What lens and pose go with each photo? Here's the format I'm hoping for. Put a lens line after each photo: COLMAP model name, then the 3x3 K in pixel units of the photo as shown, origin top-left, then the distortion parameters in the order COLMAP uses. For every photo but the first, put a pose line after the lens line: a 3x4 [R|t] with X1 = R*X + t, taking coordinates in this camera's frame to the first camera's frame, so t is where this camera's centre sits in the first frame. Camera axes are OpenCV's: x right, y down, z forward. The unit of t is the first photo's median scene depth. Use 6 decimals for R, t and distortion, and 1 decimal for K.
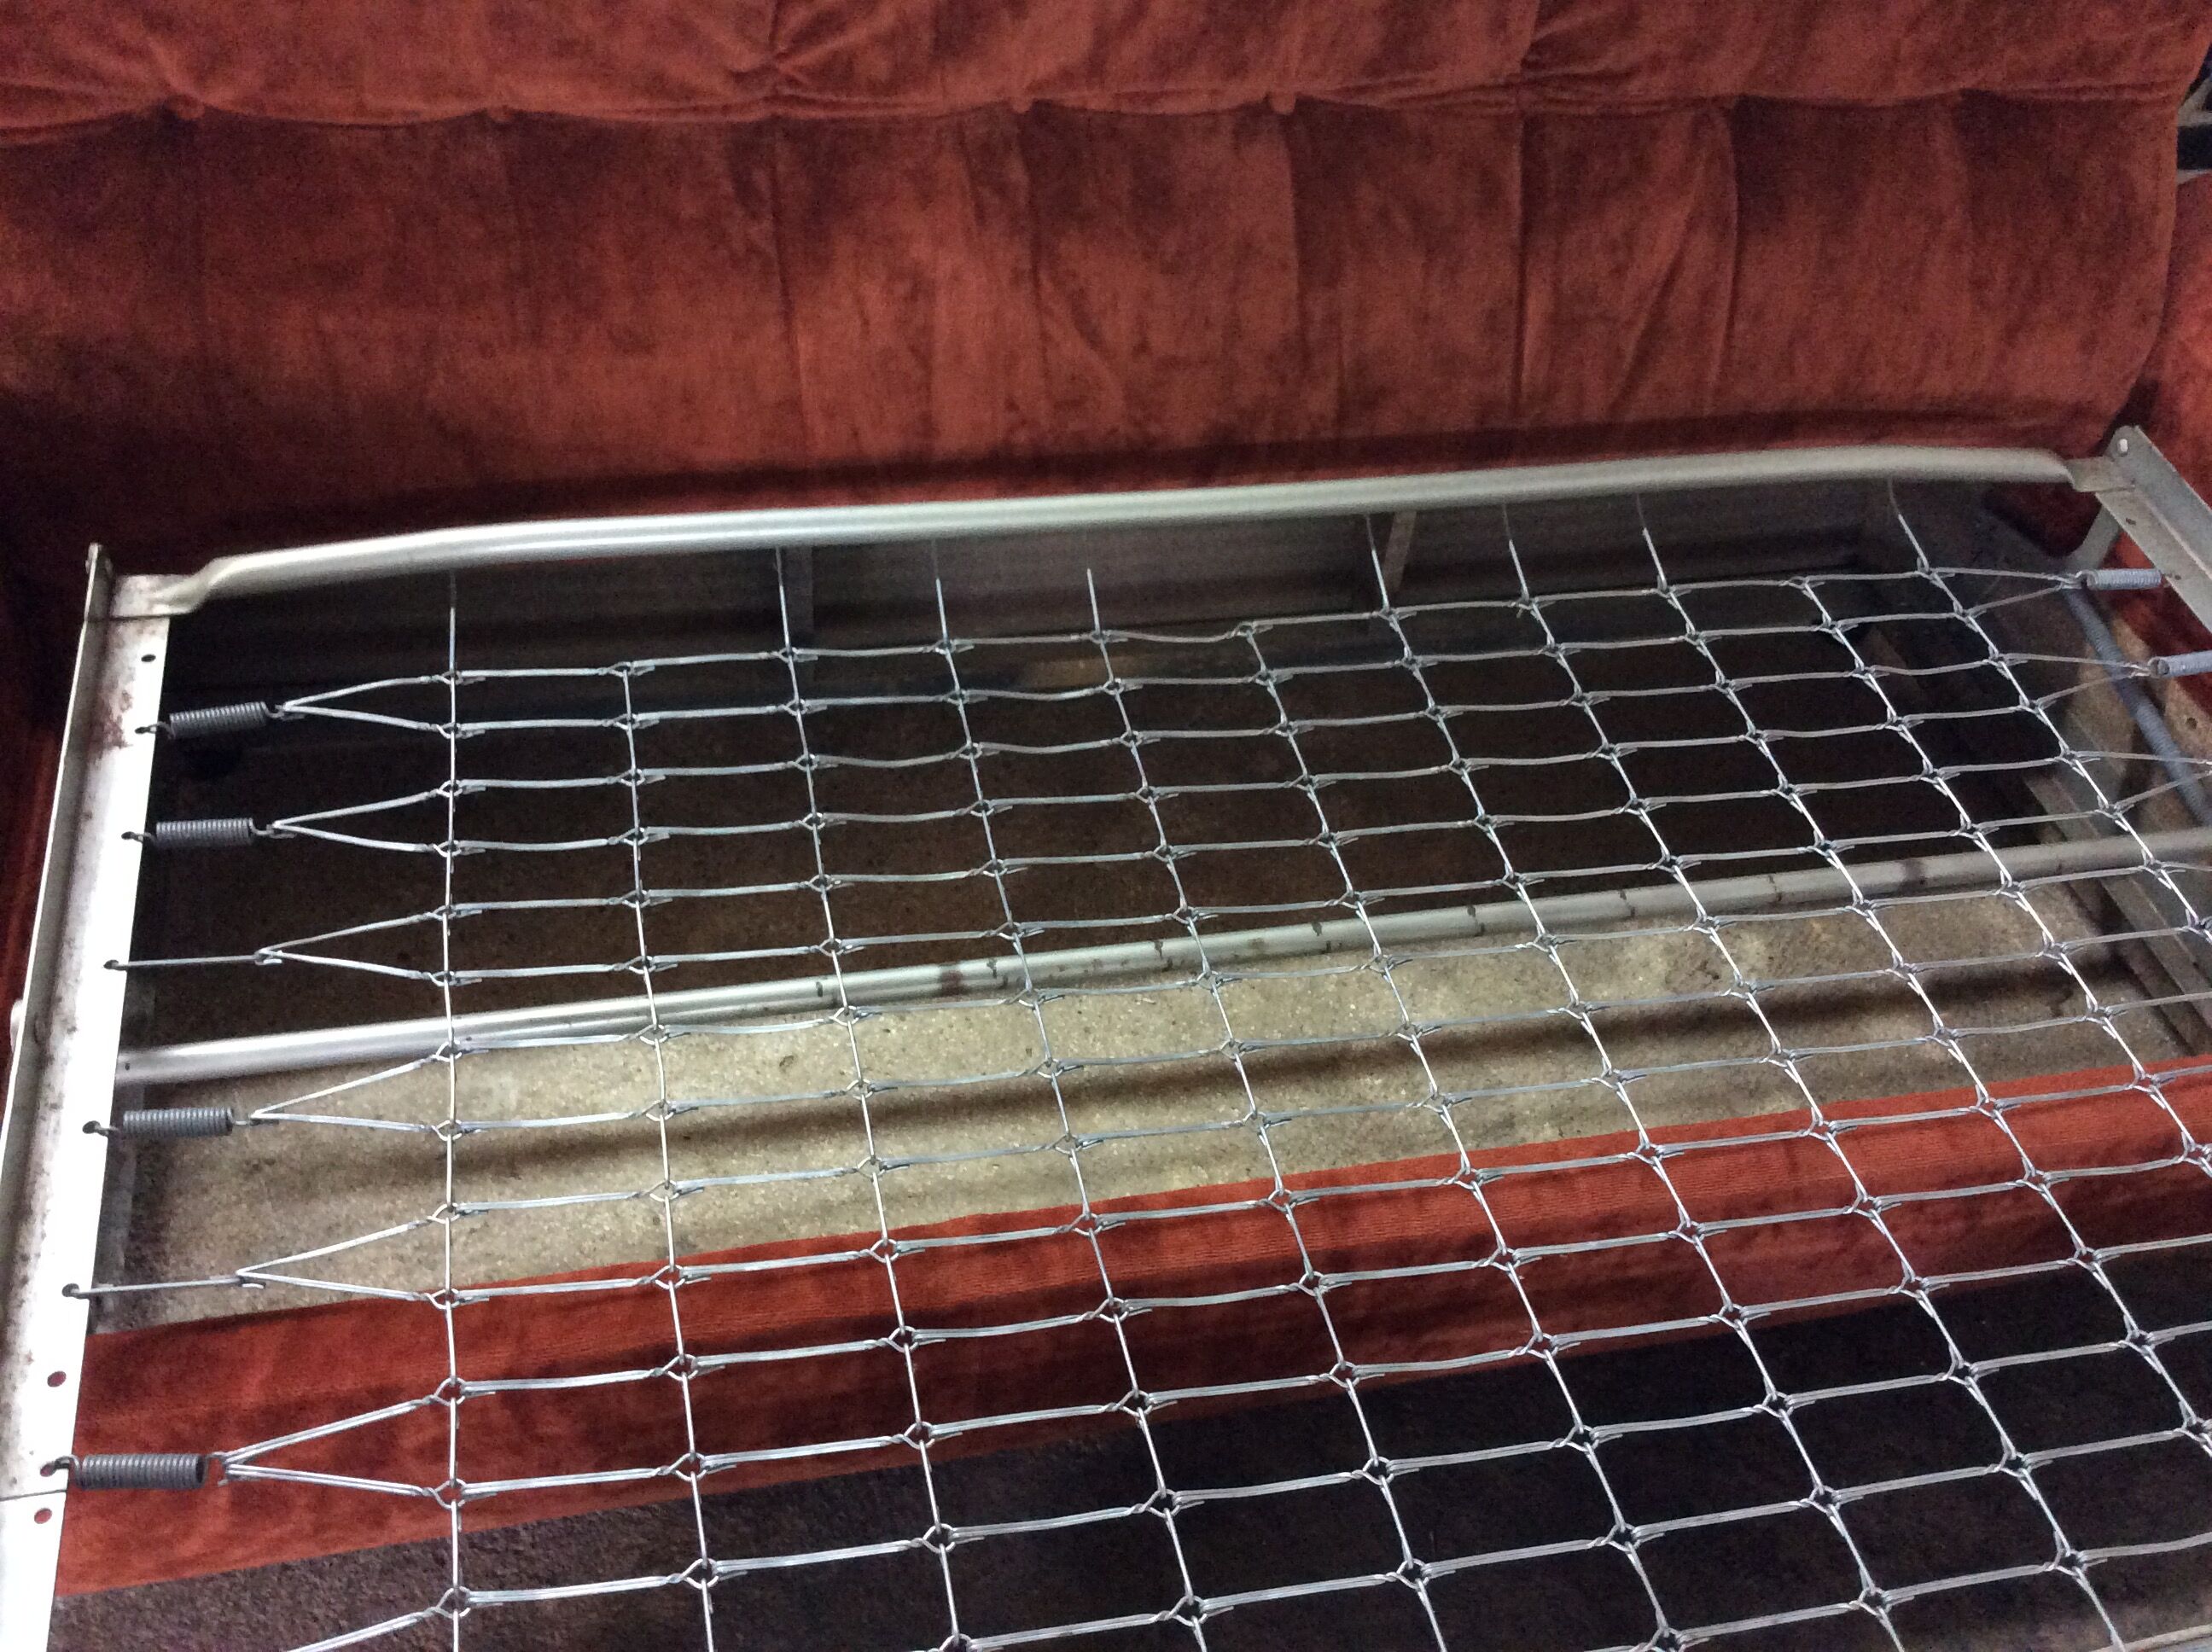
lens RADIAL K [[1987.8, 0, 1112.3], [0, 1987.8, 848.3], [0, 0, 1]] dist [0.071793, -0.155782]
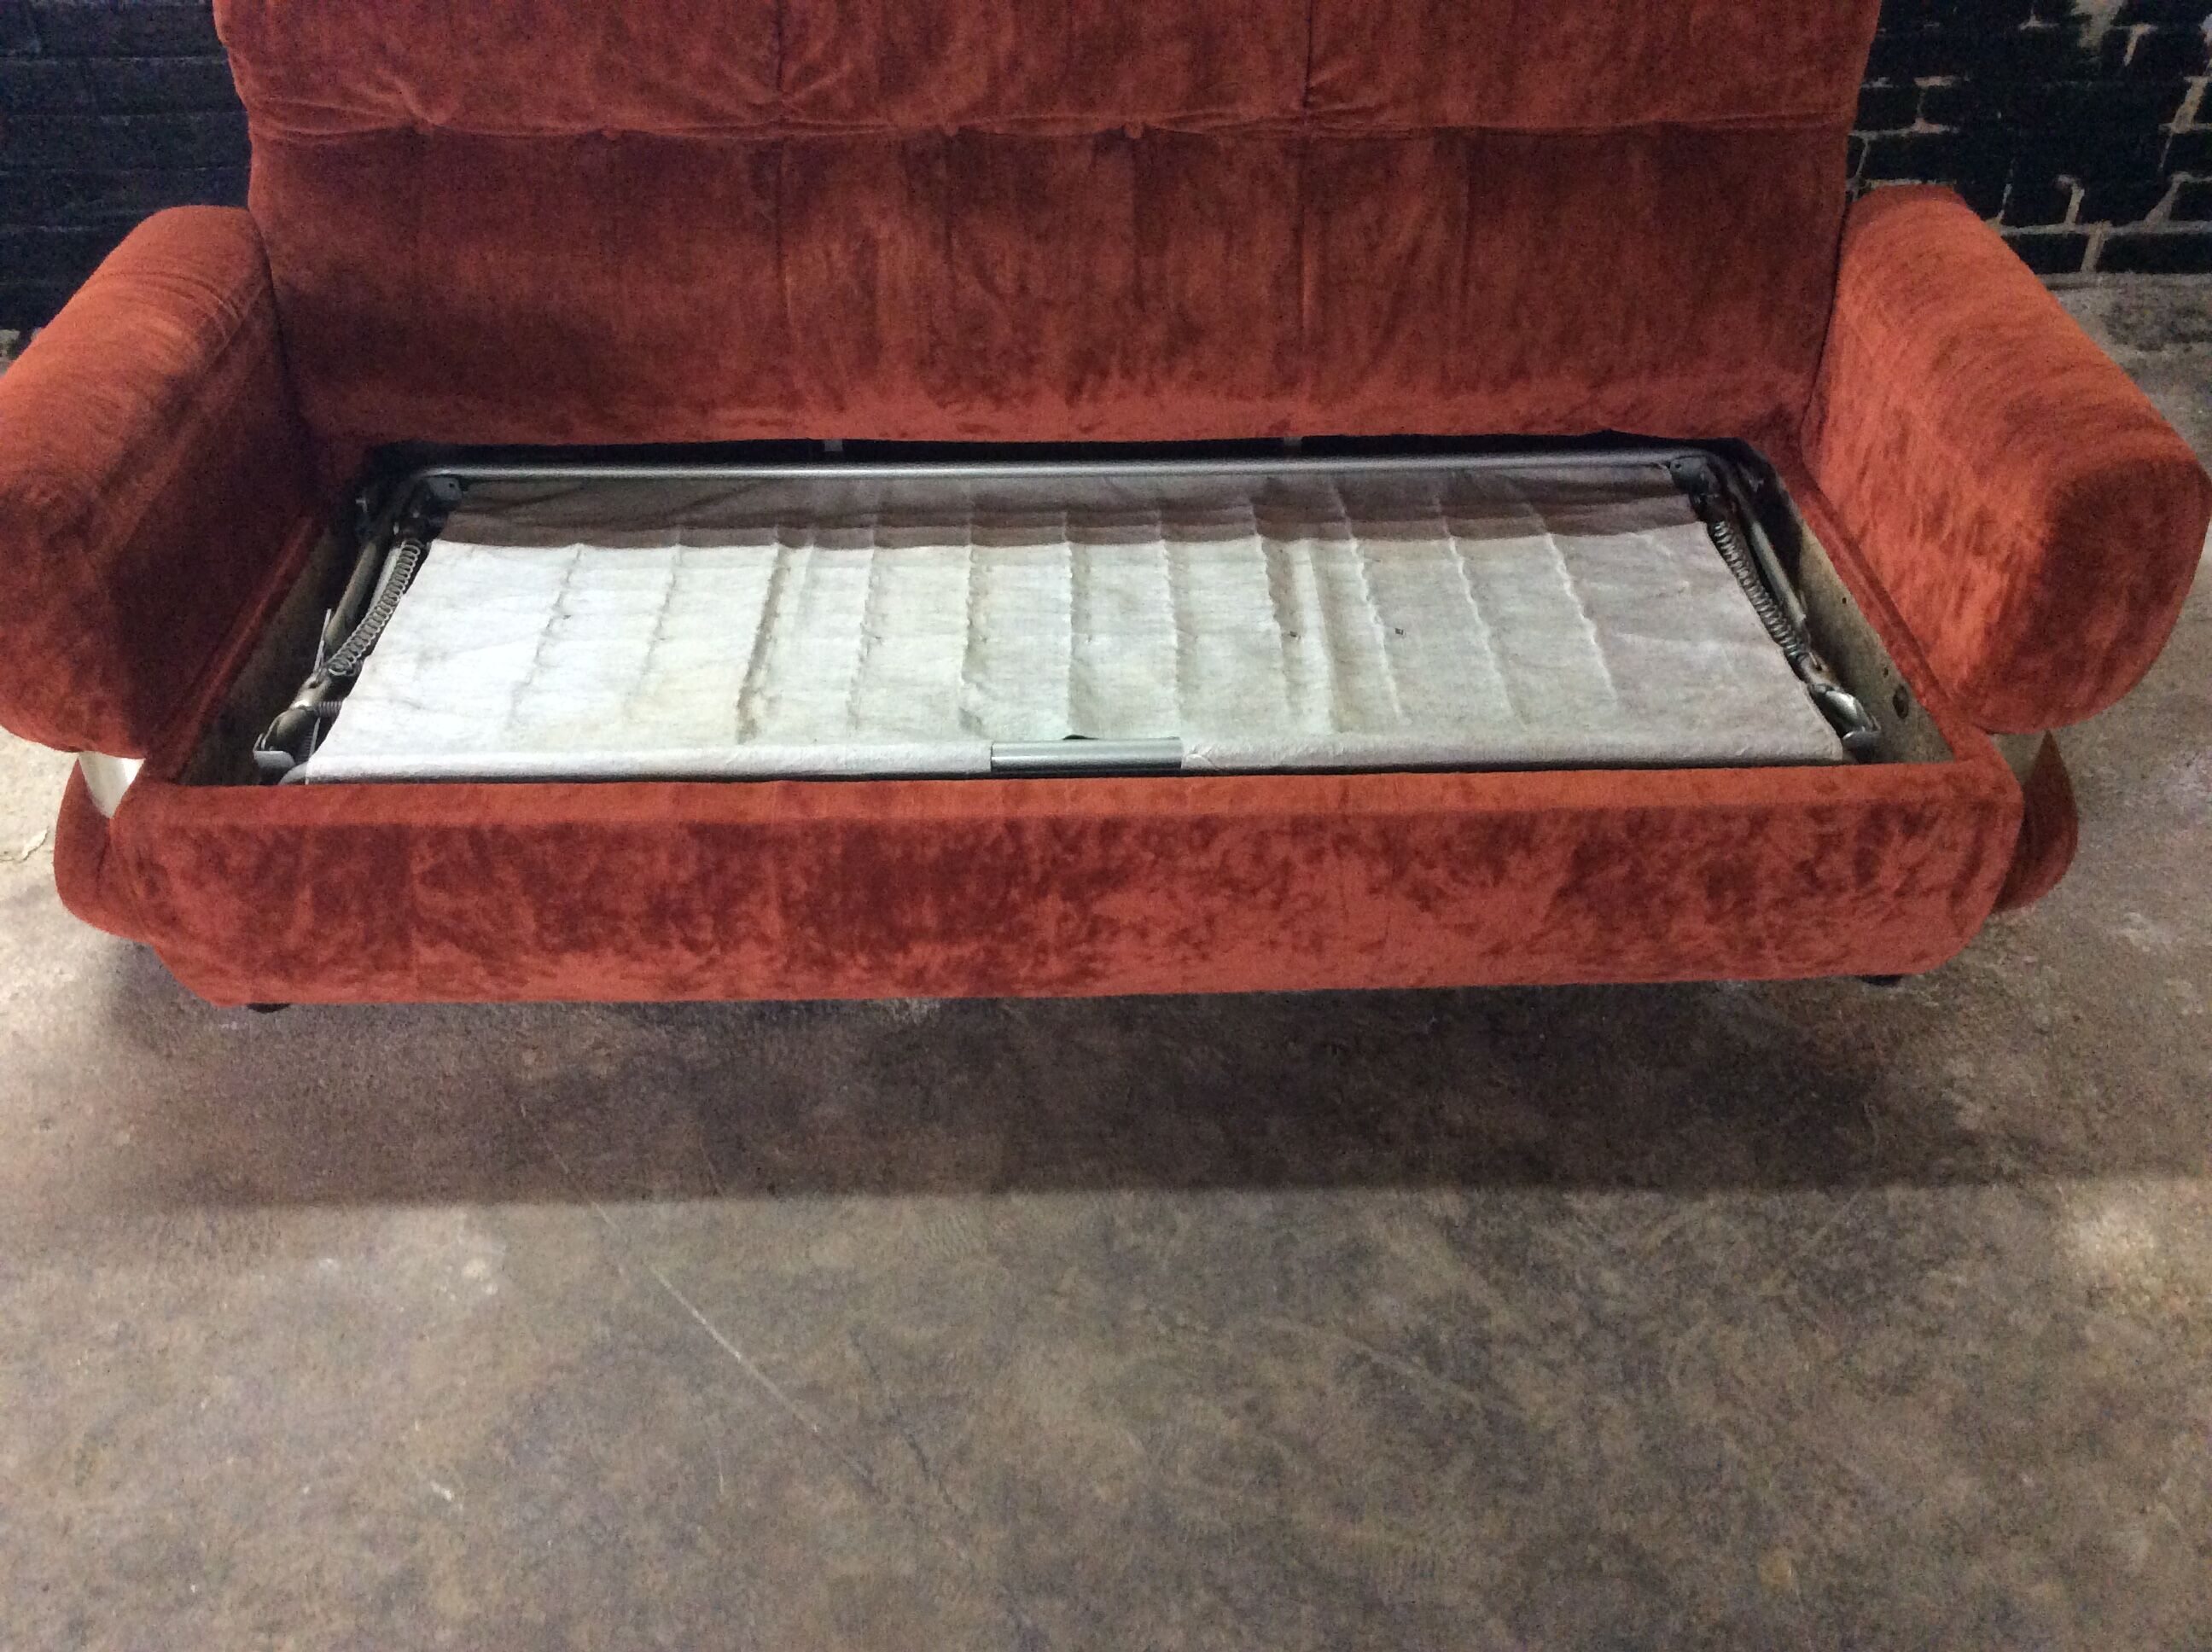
lens RADIAL K [[1987.8, 0, 1112.3], [0, 1987.8, 848.3], [0, 0, 1]] dist [0.071793, -0.155782]
pose [[0.978840, 0.052559, -0.197762, 0.399664], [-0.075295, 0.991158, -0.109259, 0.315136], [0.190270, 0.121837, 0.974142, -0.367947]]
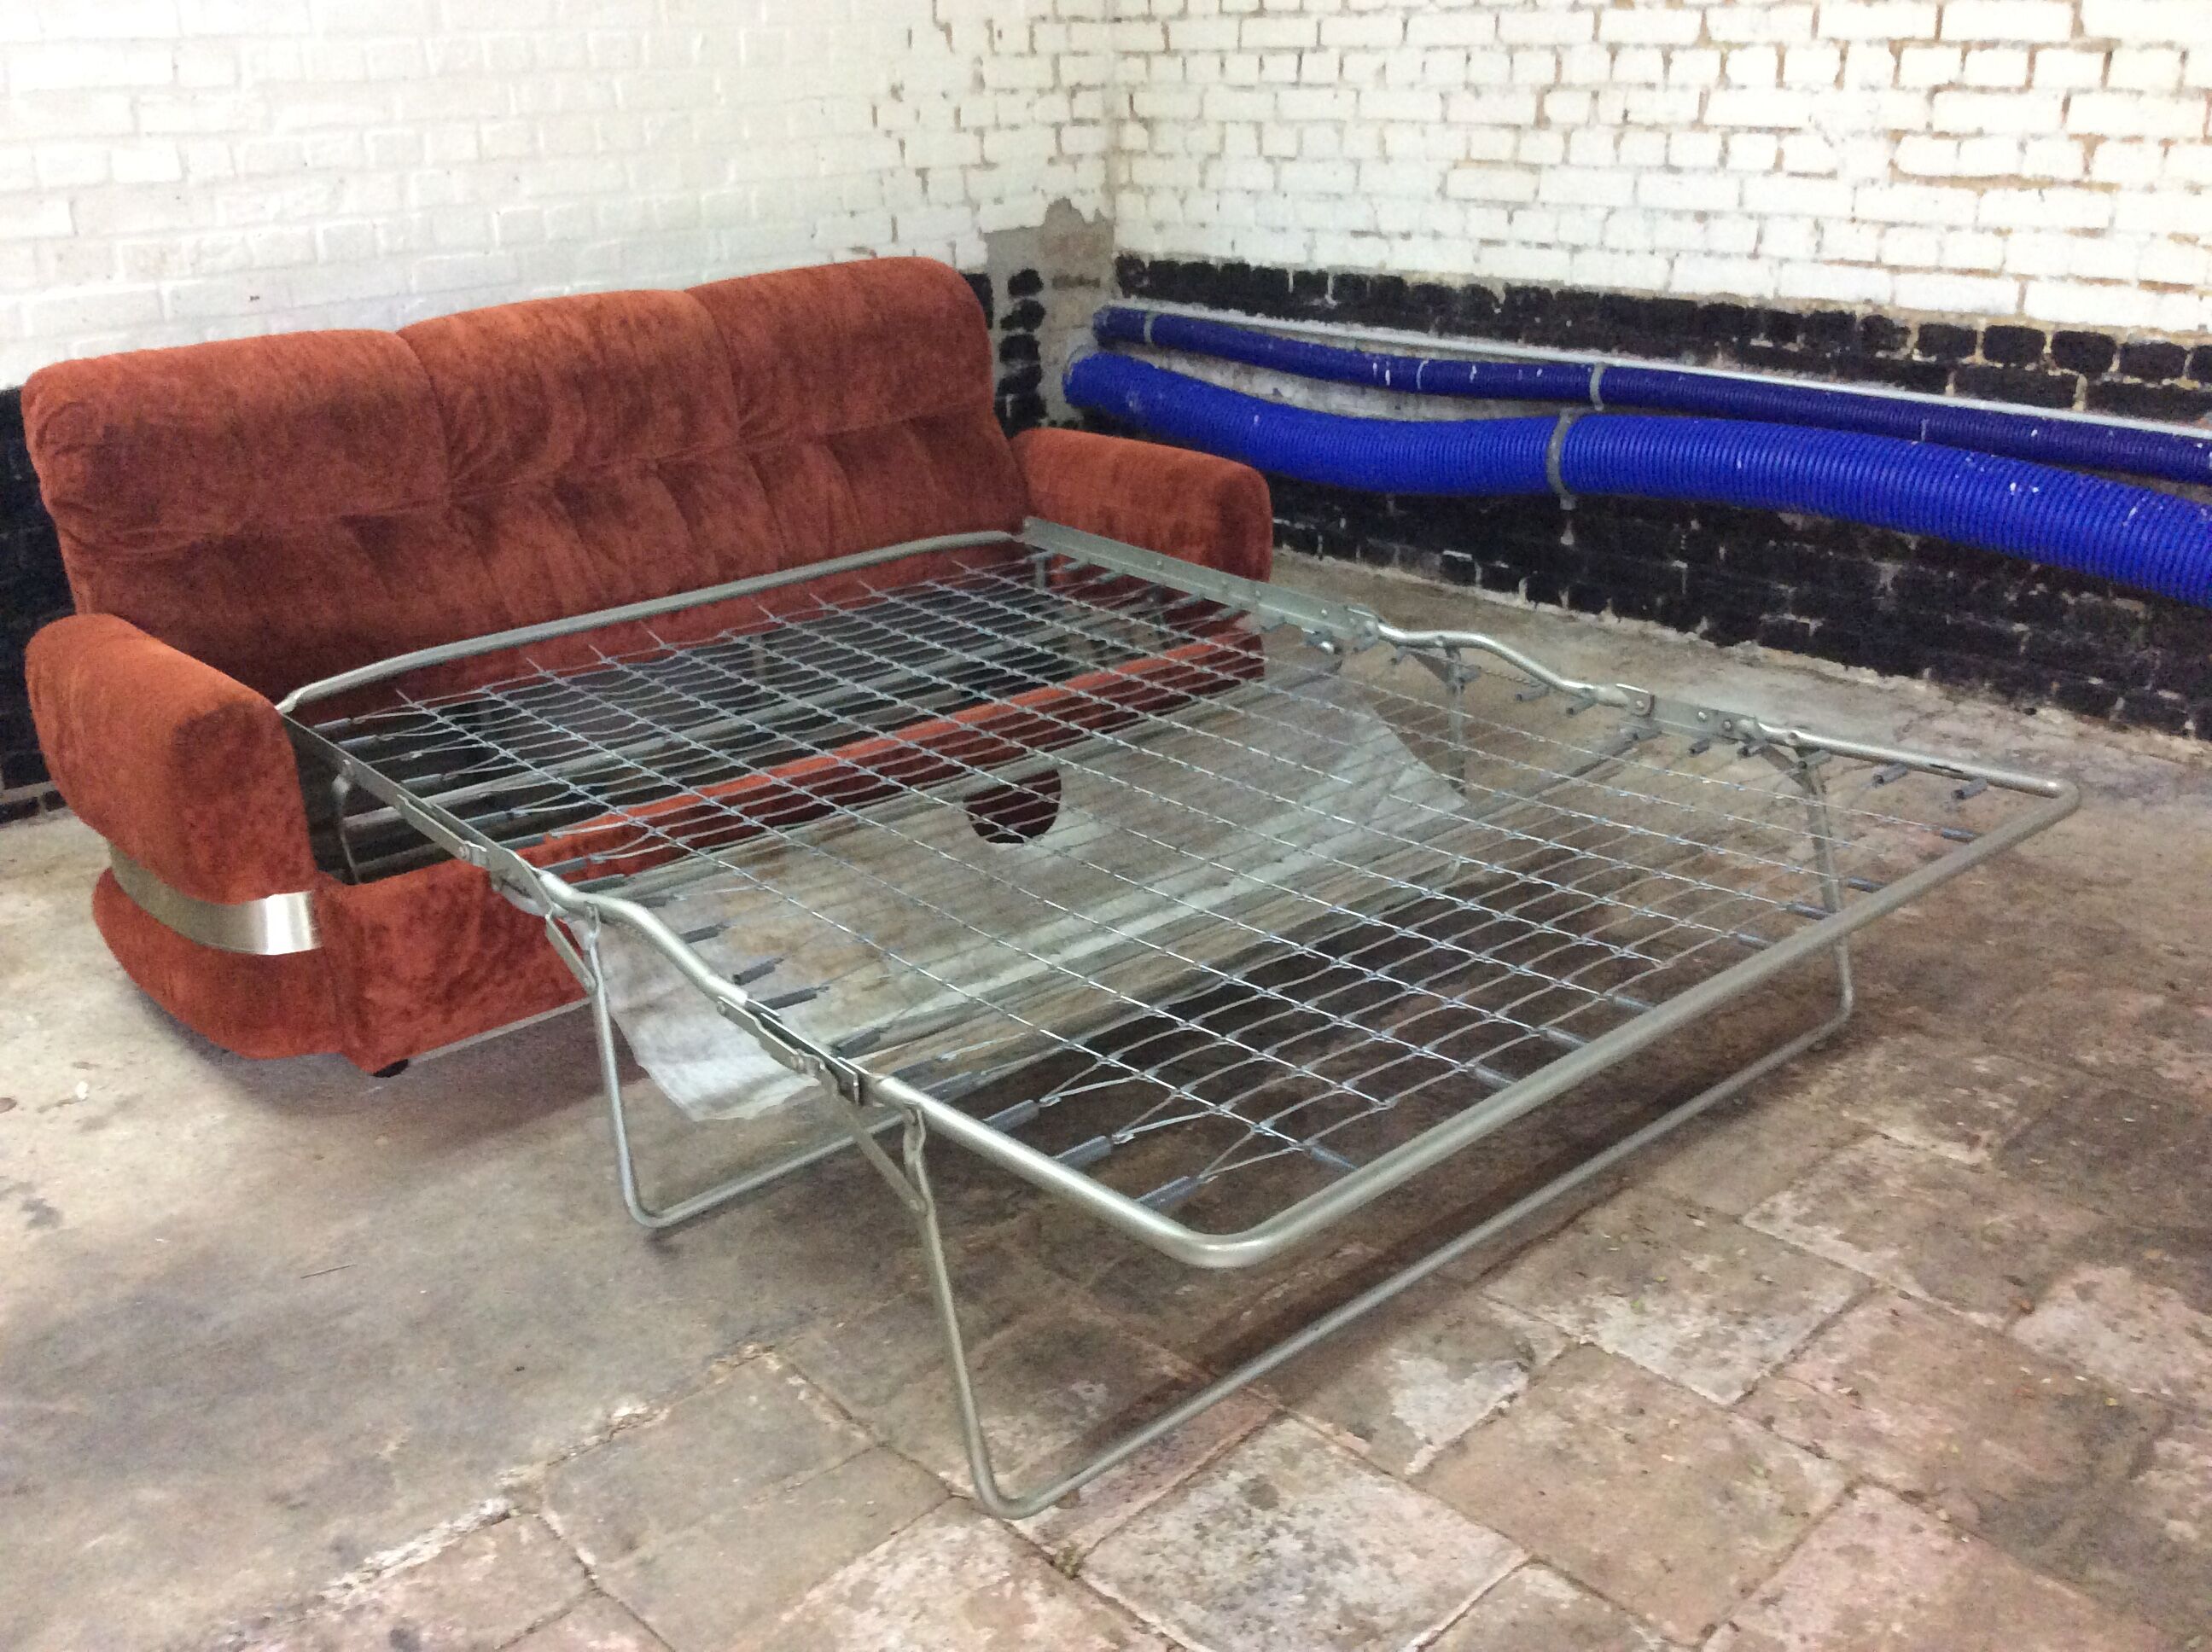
lens RADIAL K [[1987.8, 0, 1112.3], [0, 1987.8, 848.3], [0, 0, 1]] dist [0.071793, -0.155782]
pose [[0.866409, -0.288408, 0.407622, -0.571749], [0.421633, 0.859887, -0.287786, 0.990409], [-0.267509, 0.421208, 0.866616, -1.087375]]
